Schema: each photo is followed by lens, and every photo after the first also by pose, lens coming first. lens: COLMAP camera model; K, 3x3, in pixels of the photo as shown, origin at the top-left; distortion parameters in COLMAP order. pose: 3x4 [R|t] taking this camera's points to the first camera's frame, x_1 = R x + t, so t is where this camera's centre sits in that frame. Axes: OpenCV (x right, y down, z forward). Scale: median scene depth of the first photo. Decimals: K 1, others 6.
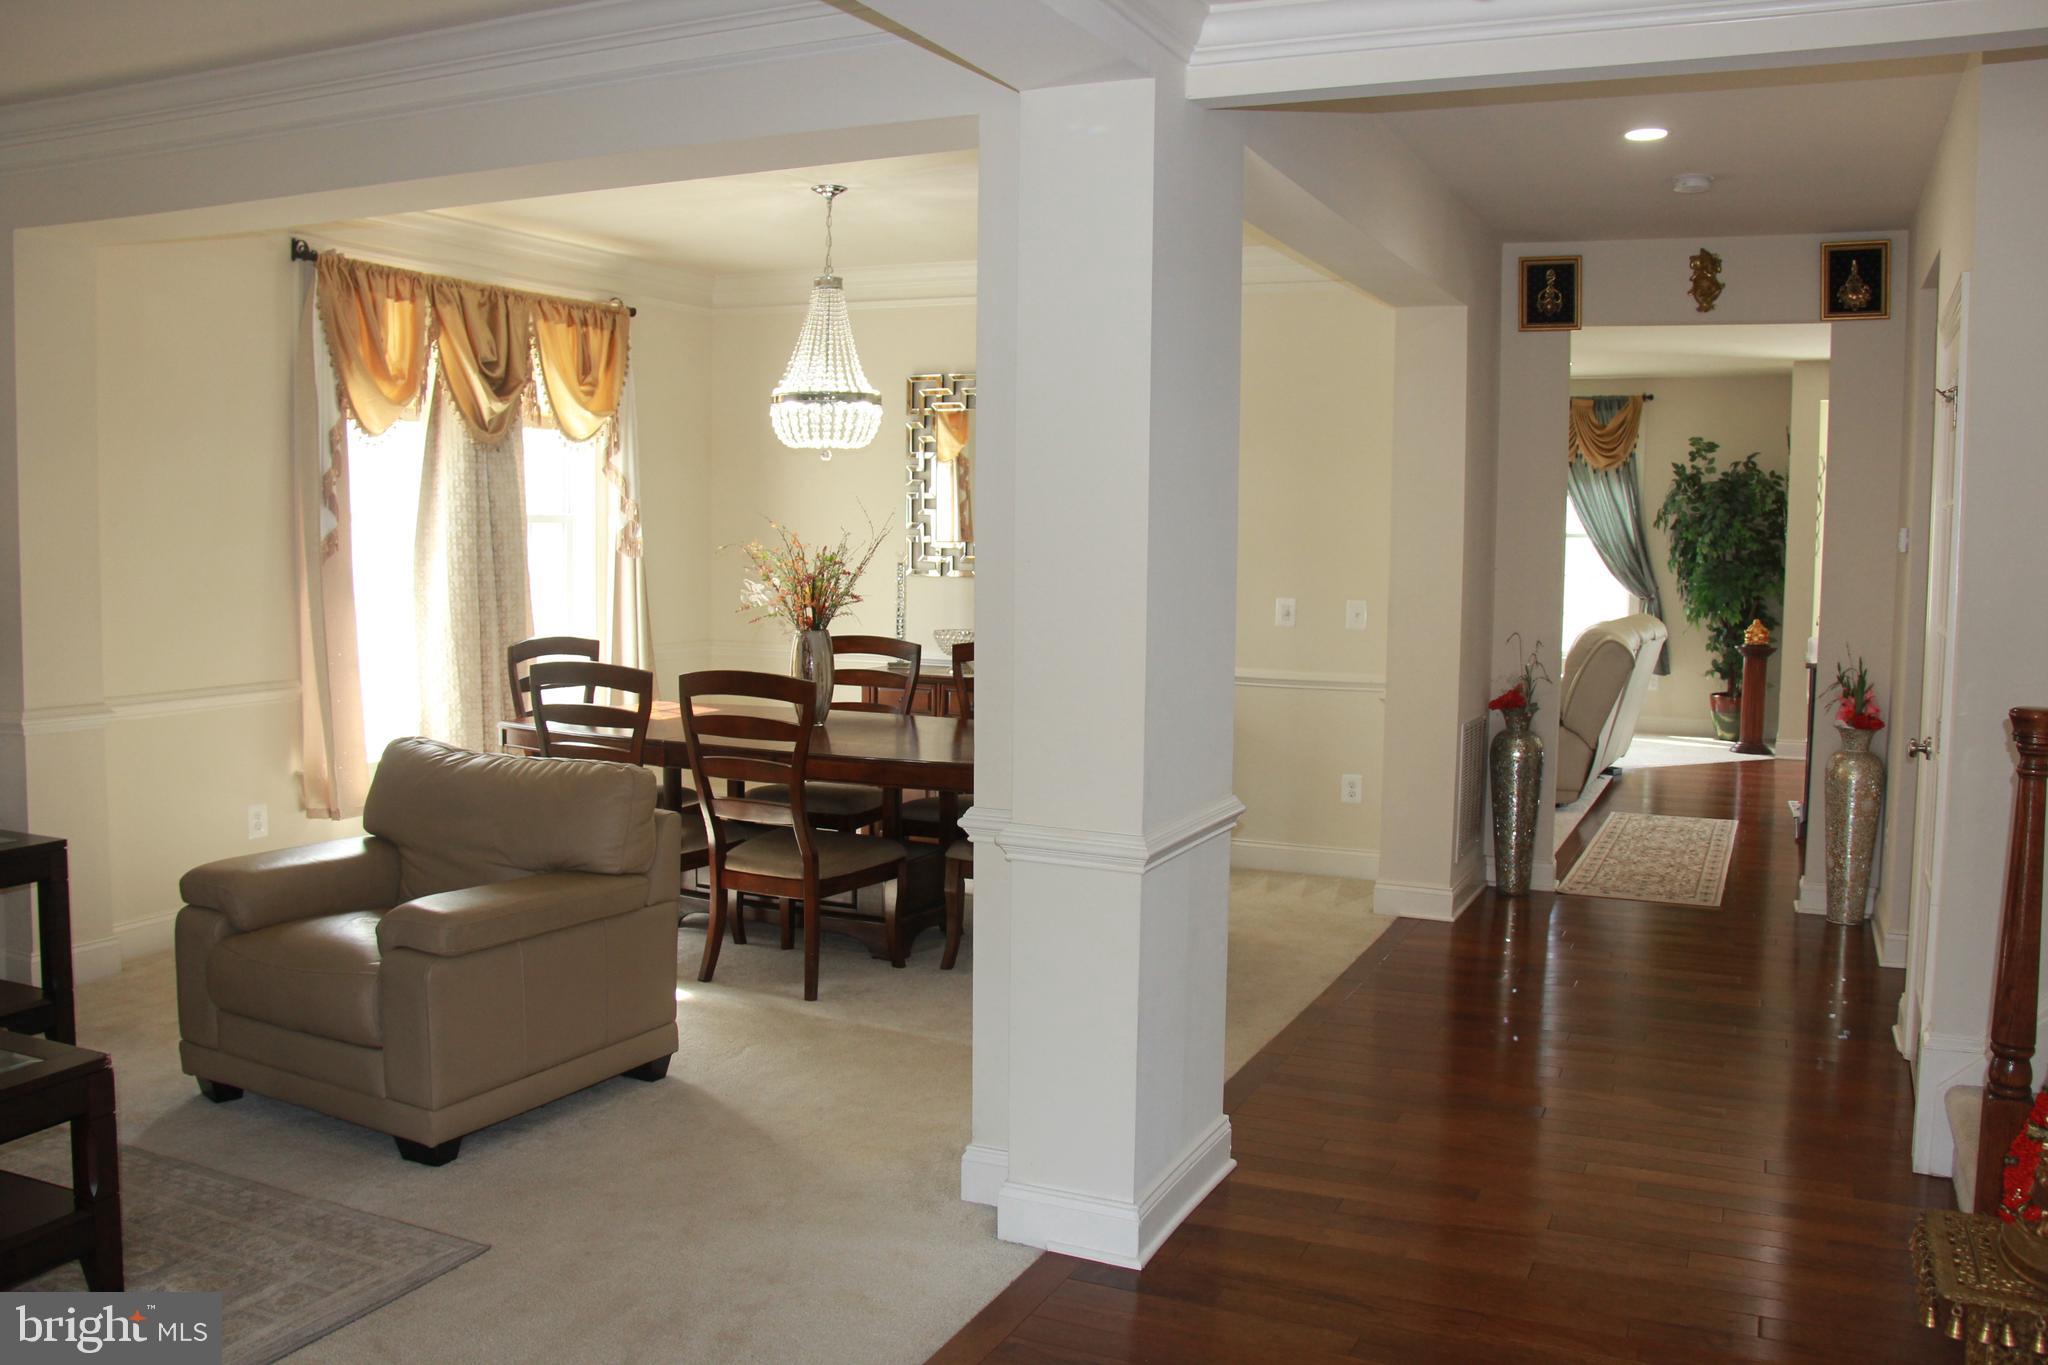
lens RADIAL K [[1725.8, 0, 1004.5], [0, 1725.8, 652.7], [0, 0, 1]] dist [-0.191323, 0.164853]
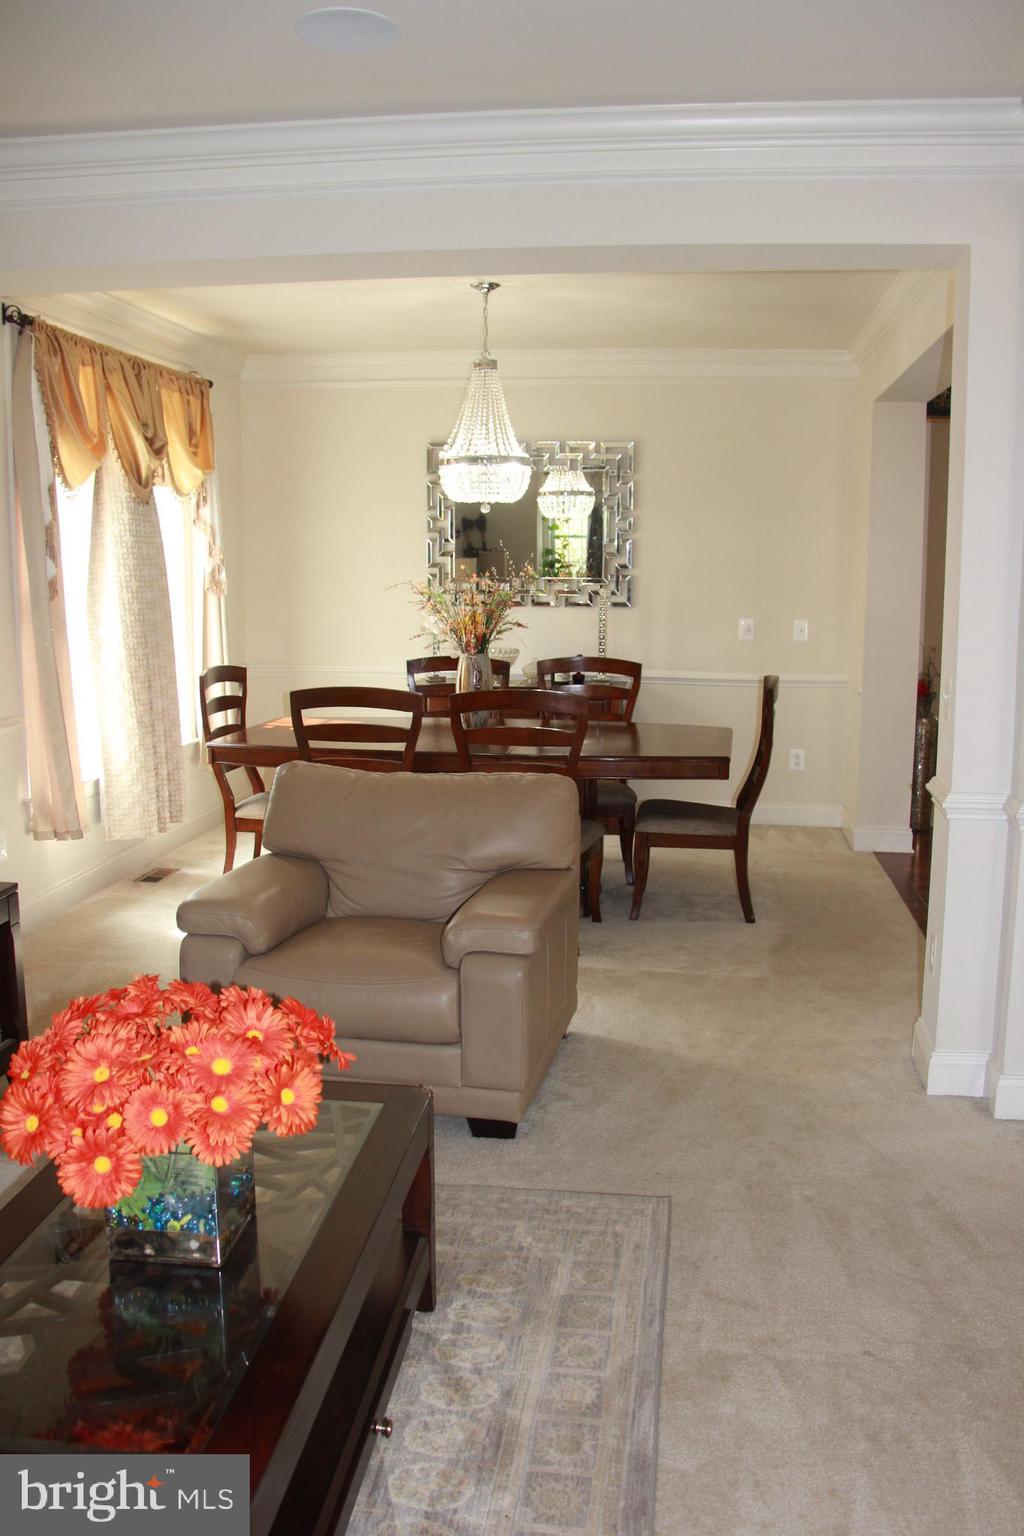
lens RADIAL K [[1304.8, 0, 512.0], [0, 1304.8, 768.0], [0, 0, 1]] dist [-0.205263, 0.227938]
pose [[0.952355, -0.055683, 0.299866, -0.342562], [0.029872, 0.995495, 0.089987, -0.013344], [-0.303525, -0.076743, 0.949728, 0.108164]]
